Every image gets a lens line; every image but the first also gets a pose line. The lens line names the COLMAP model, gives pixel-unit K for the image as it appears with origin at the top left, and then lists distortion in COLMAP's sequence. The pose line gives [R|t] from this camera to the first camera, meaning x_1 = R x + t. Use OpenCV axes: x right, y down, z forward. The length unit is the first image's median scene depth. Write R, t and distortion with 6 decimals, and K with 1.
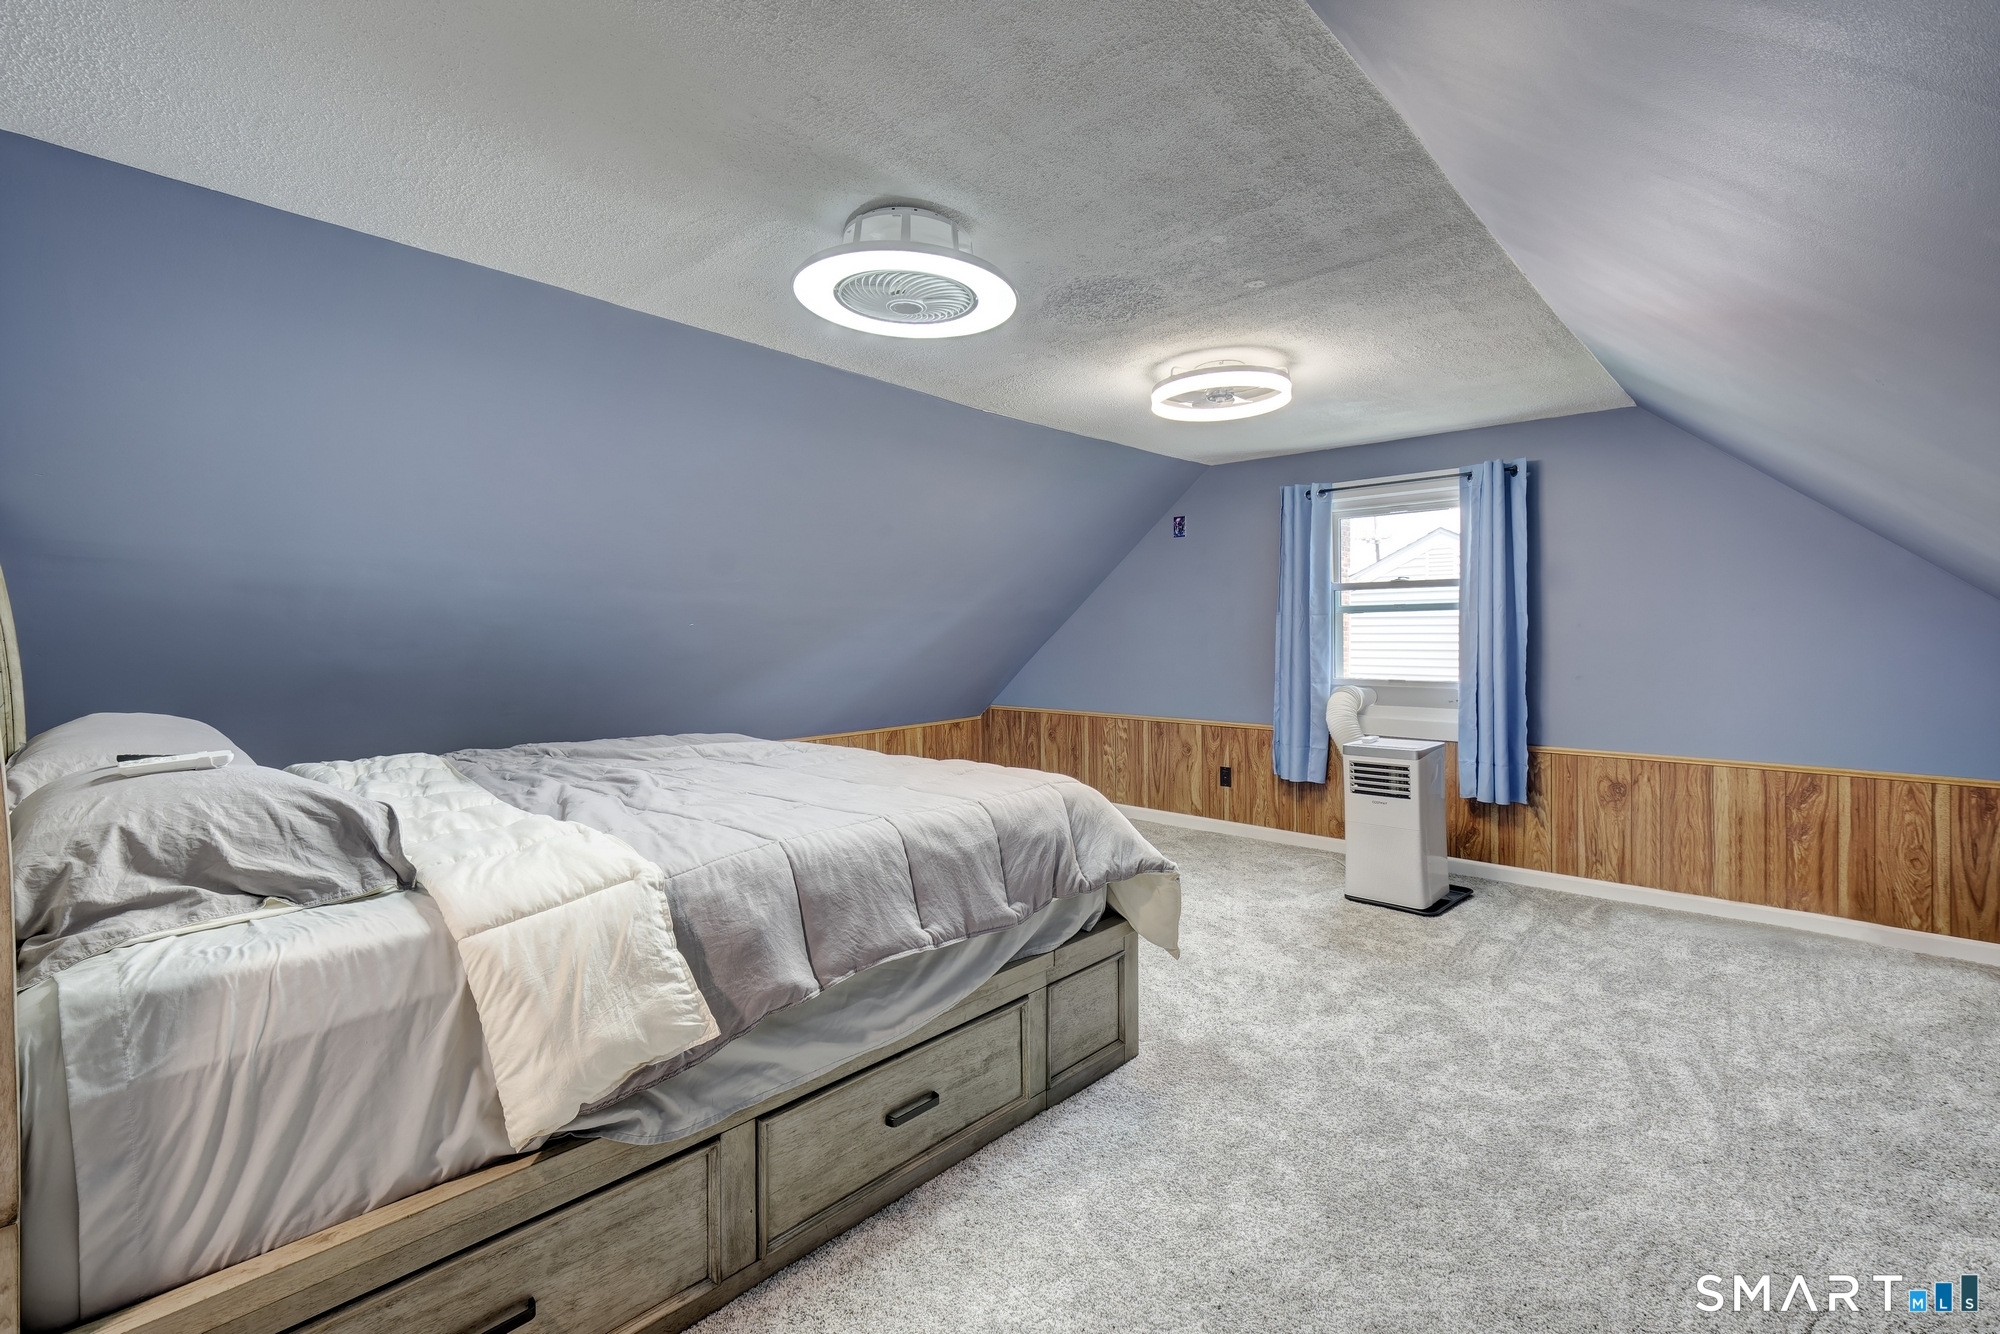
lens RADIAL K [[891.3, 0, 1012.3], [0, 891.3, 629.9], [0, 0, 1]] dist [-0.005802, 0.001558]
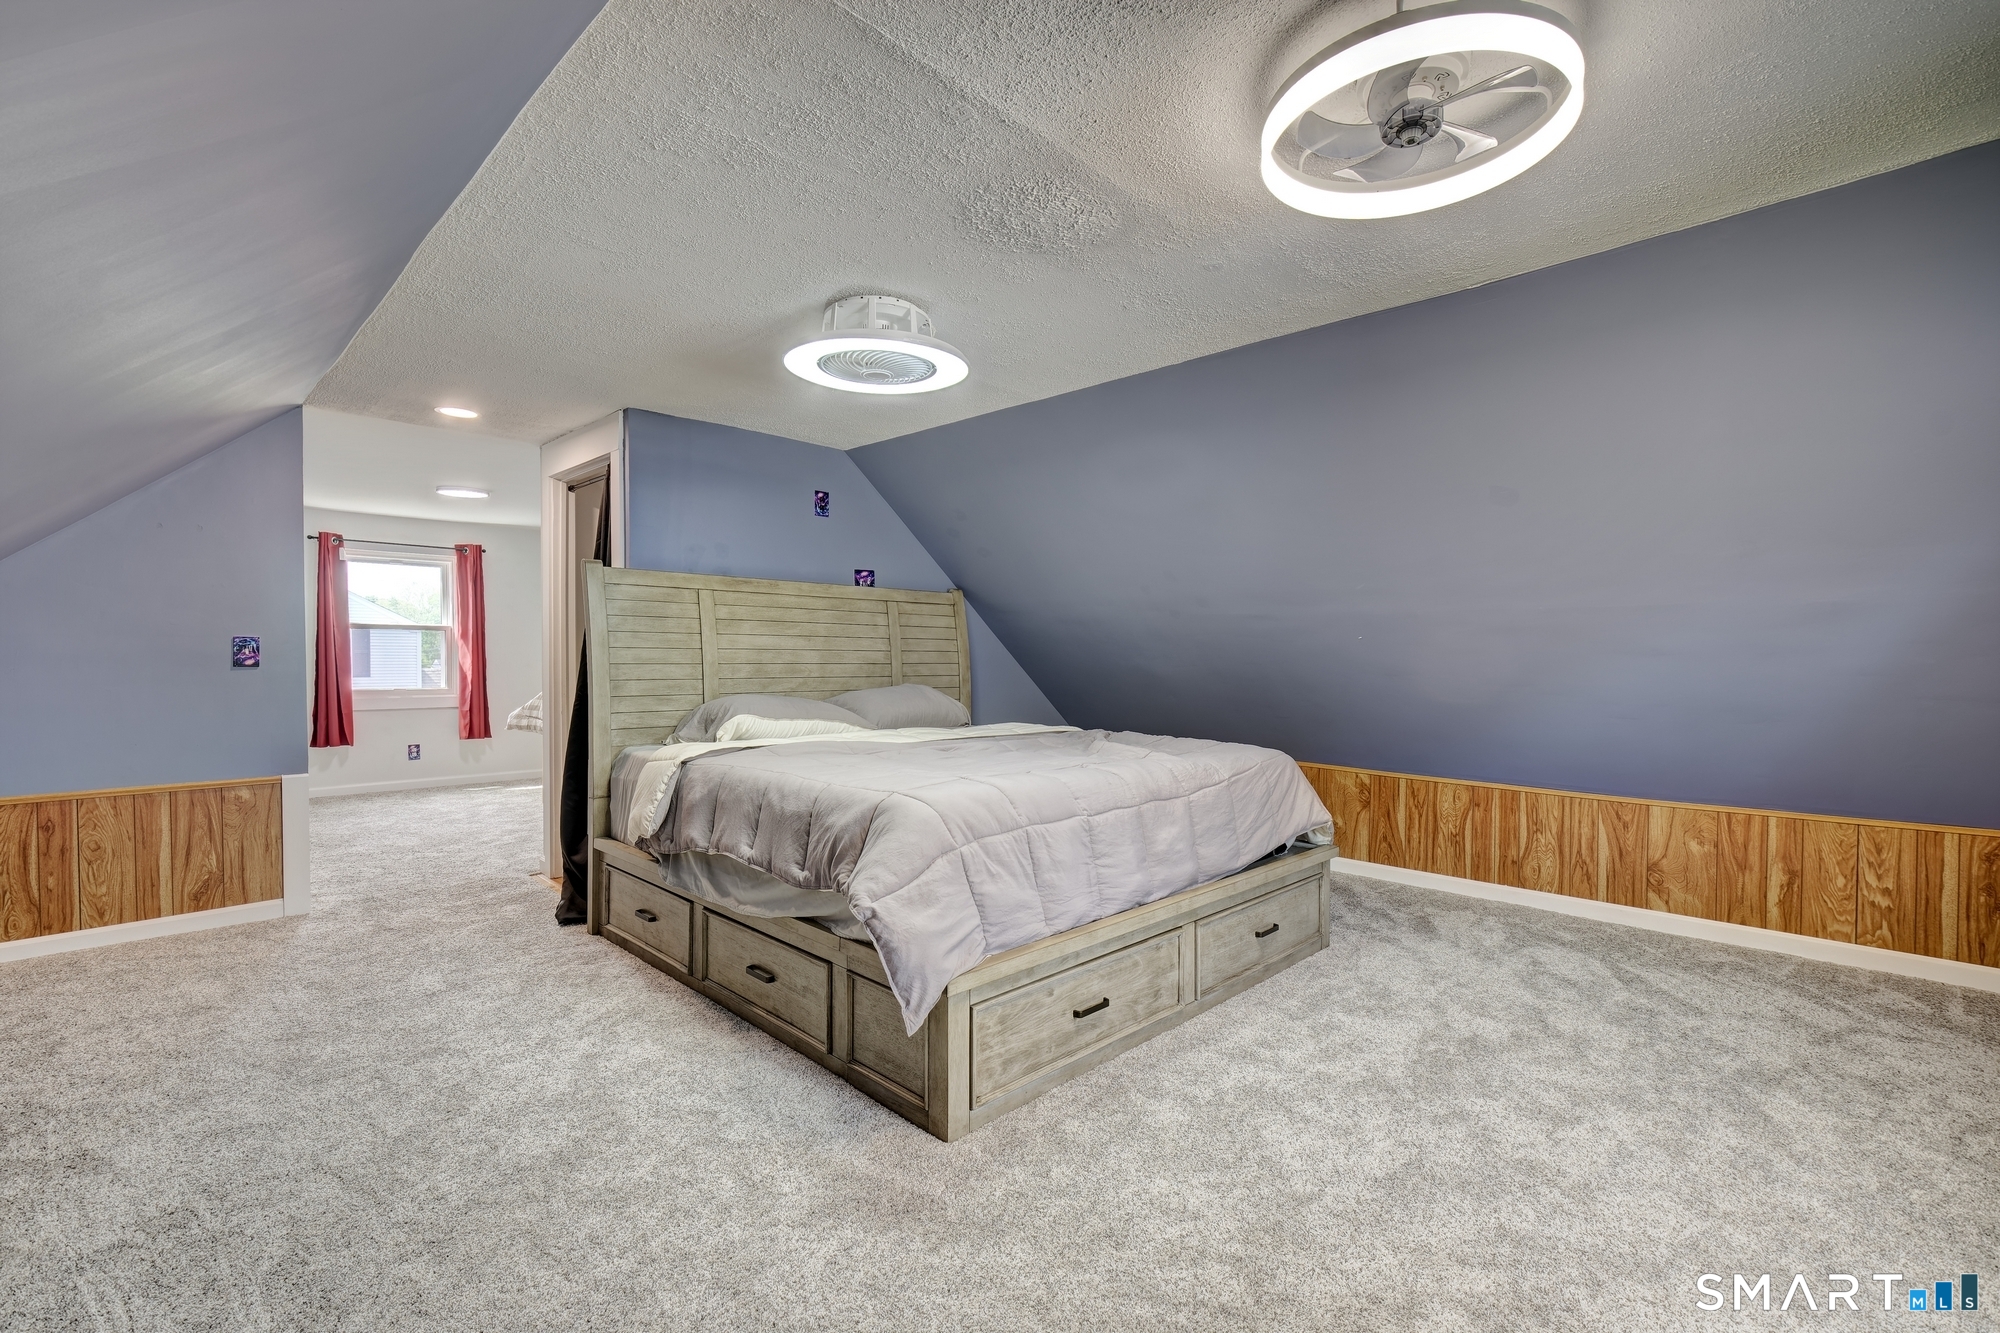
lens RADIAL K [[891.3, 0, 997.6], [0, 891.3, 667.6], [0, 0, 1]] dist [-0.005802, 0.001558]
pose [[-0.045109, 0.020067, -0.998781, 1.091746], [-0.002102, 0.999794, 0.020183, 0.011645], [0.998980, 0.003010, -0.045057, 1.217311]]
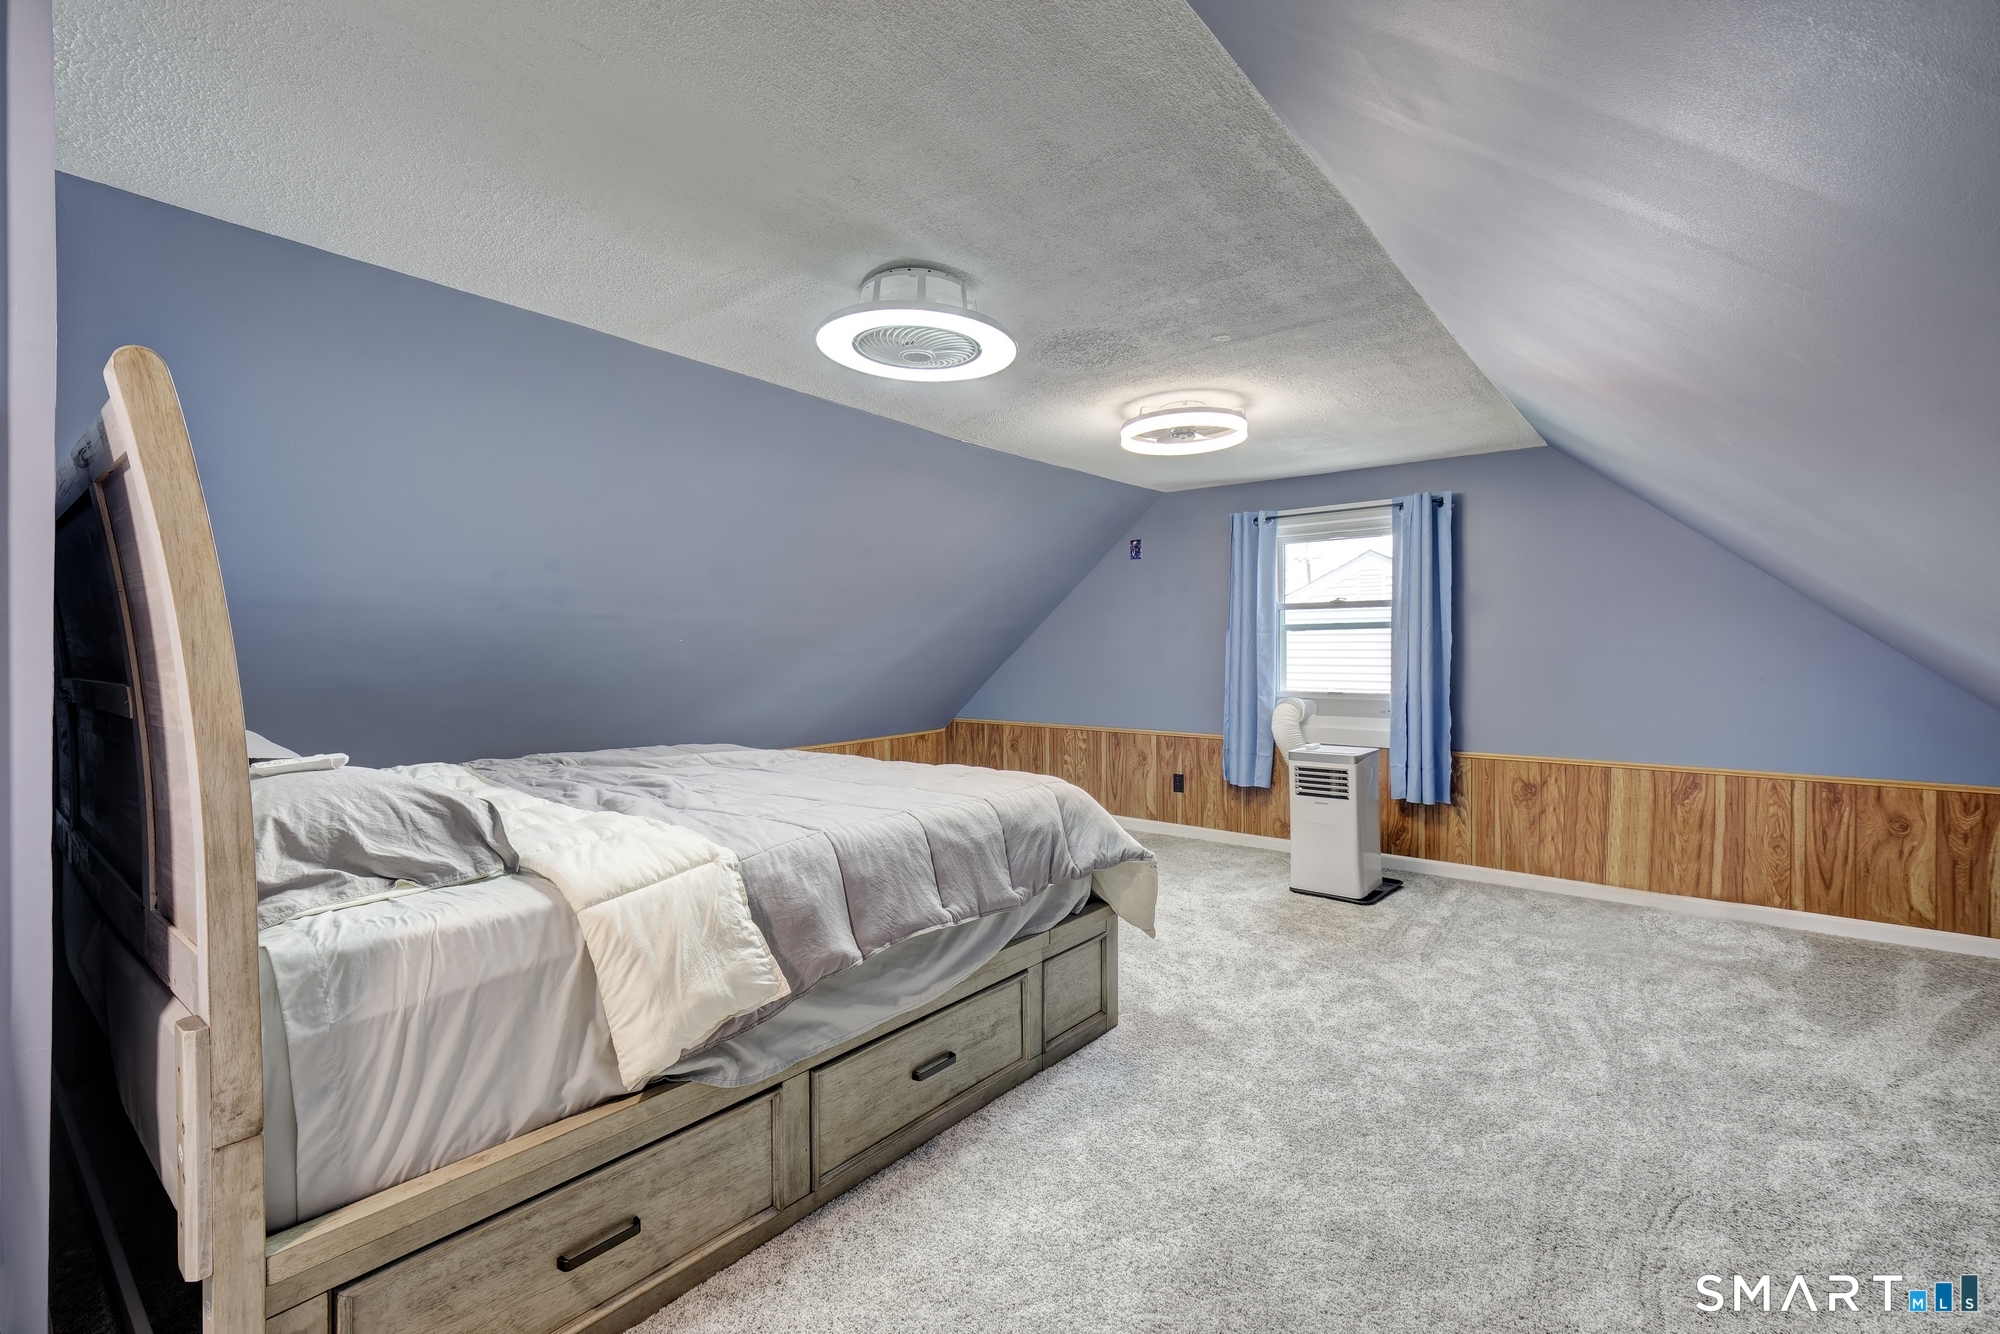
lens RADIAL K [[891.3, 0, 1004.4], [0, 891.3, 653.2], [0, 0, 1]] dist [-0.005802, 0.001558]
pose [[0.997970, 0.000444, 0.063688, -0.080204], [-0.000980, 0.999964, 0.008380, -0.000943], [-0.063682, -0.008425, 0.997935, -0.119085]]
